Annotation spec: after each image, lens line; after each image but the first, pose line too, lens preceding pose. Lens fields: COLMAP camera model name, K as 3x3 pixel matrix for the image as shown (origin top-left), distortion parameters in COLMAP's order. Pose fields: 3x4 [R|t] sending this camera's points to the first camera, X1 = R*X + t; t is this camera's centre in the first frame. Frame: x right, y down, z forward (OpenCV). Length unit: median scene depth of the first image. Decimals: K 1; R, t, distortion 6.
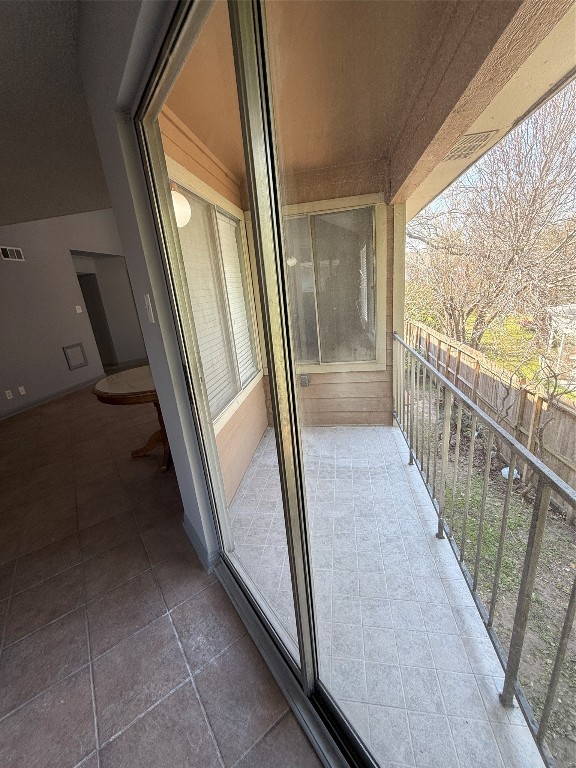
lens RADIAL K [[306.8, 0, 288.0], [0, 306.8, 384.0], [0, 0, 1]] dist [0.001589, -0.000293]
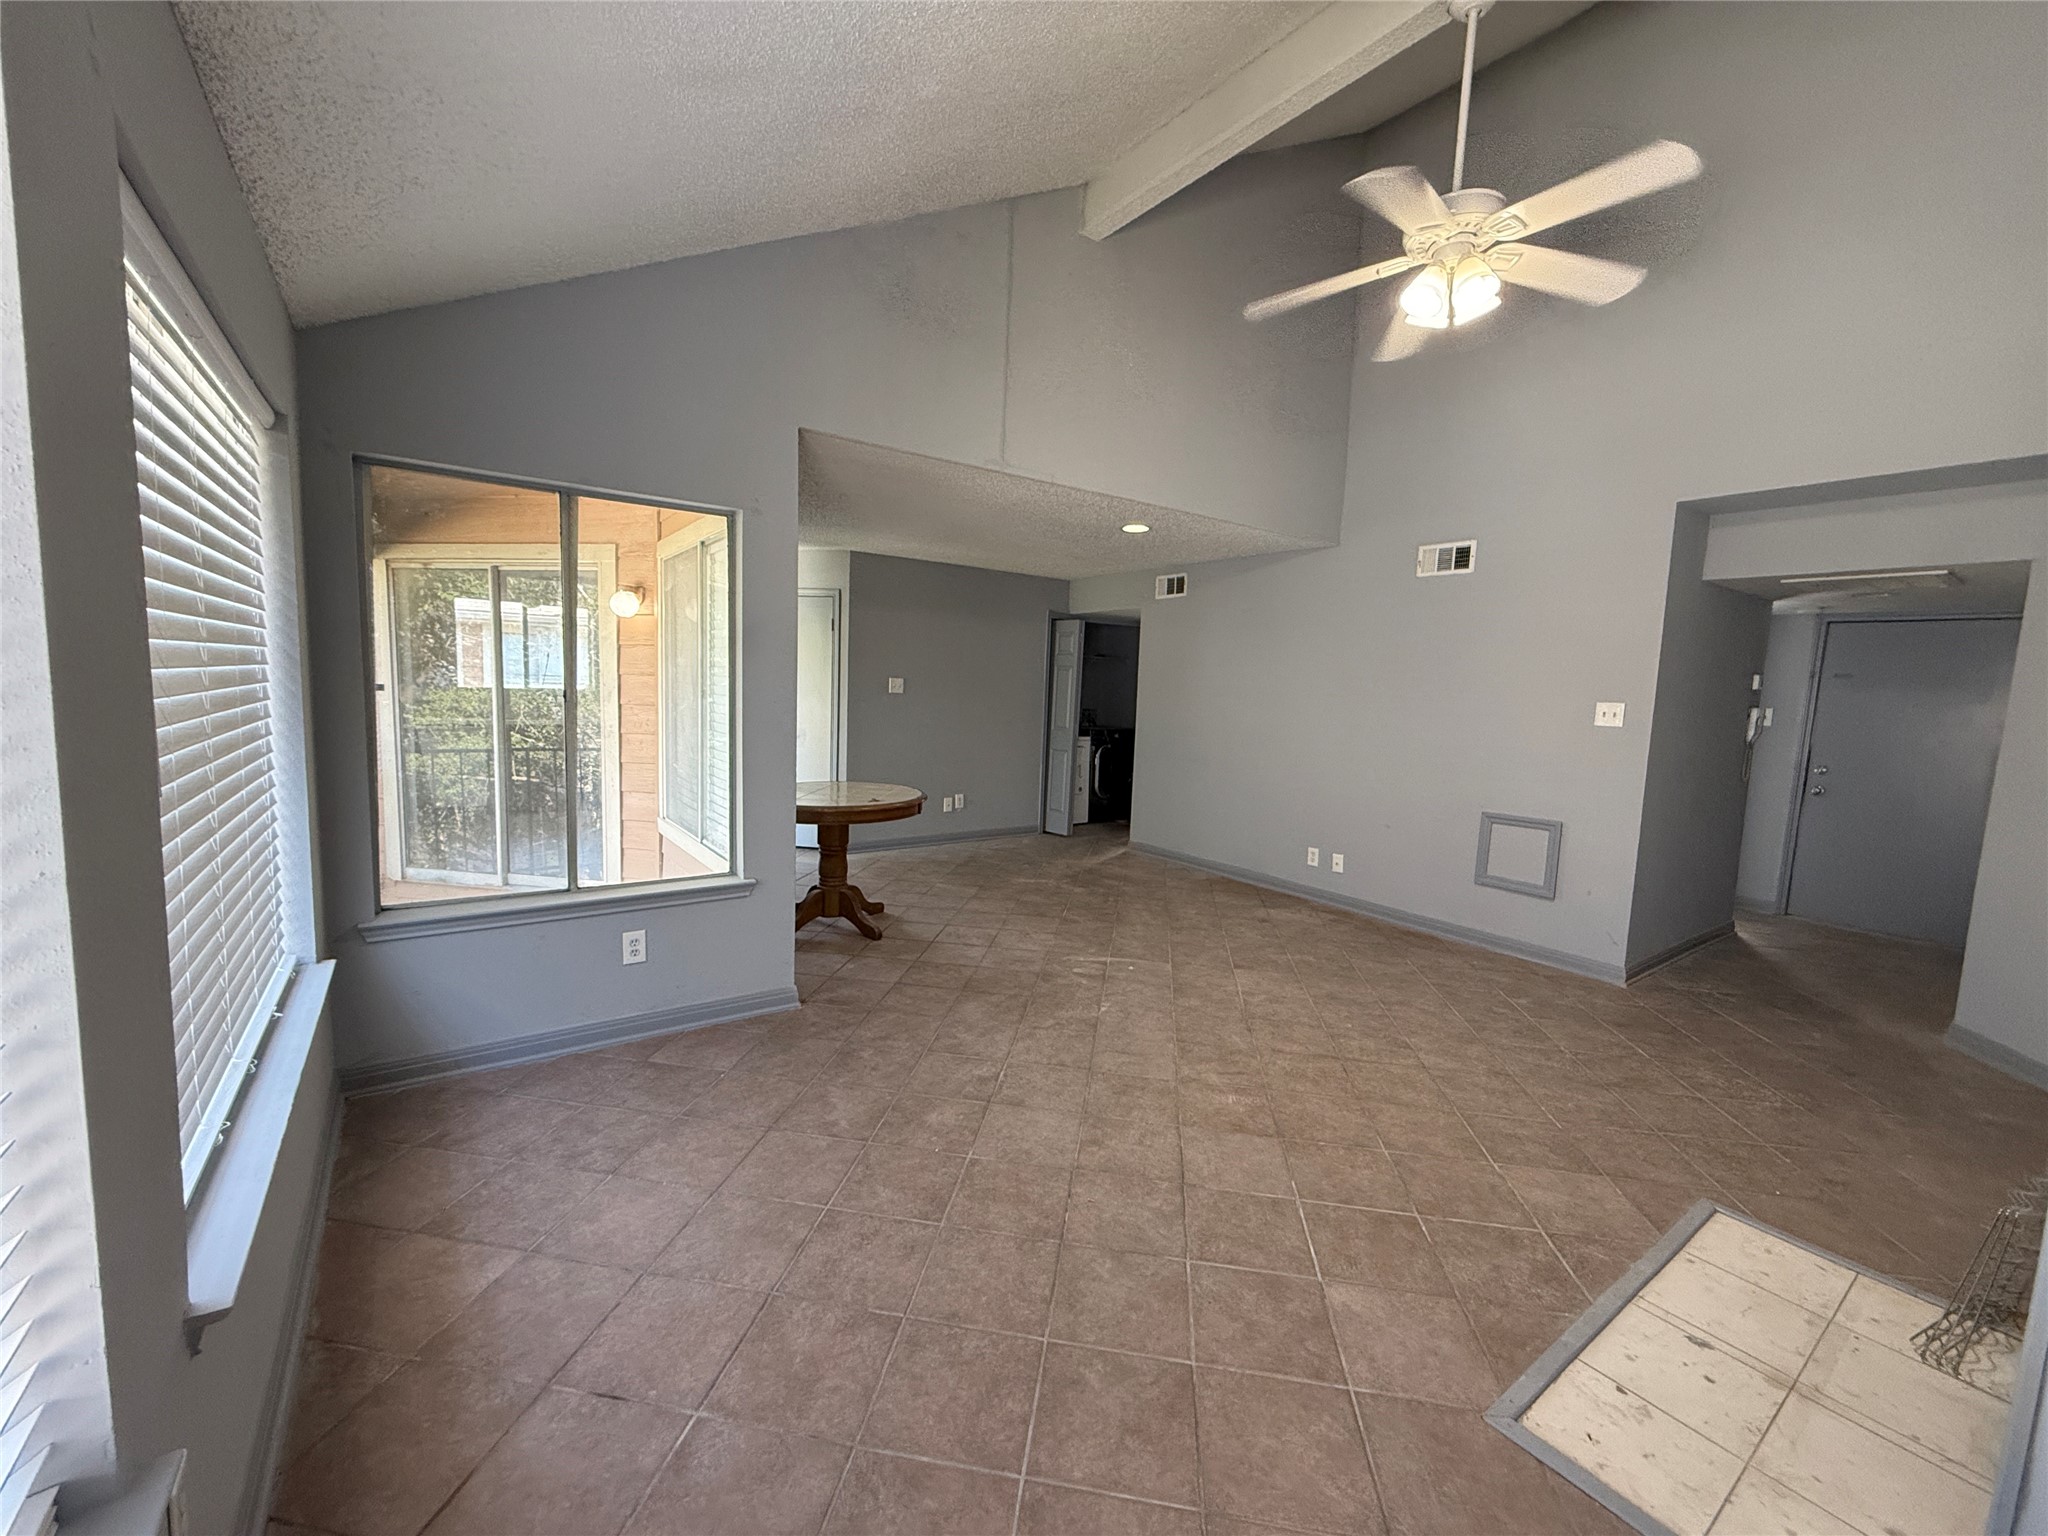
lens RADIAL K [[804.3, 0, 1038.6], [0, 804.3, 771.9], [0, 0, 1]] dist [-0.000043, -0.000114]
pose [[-0.709279, 0.135091, -0.691863, 0.217793], [-0.189110, 0.909025, 0.371363, -0.409768], [0.679088, 0.394238, -0.619205, 1.244290]]
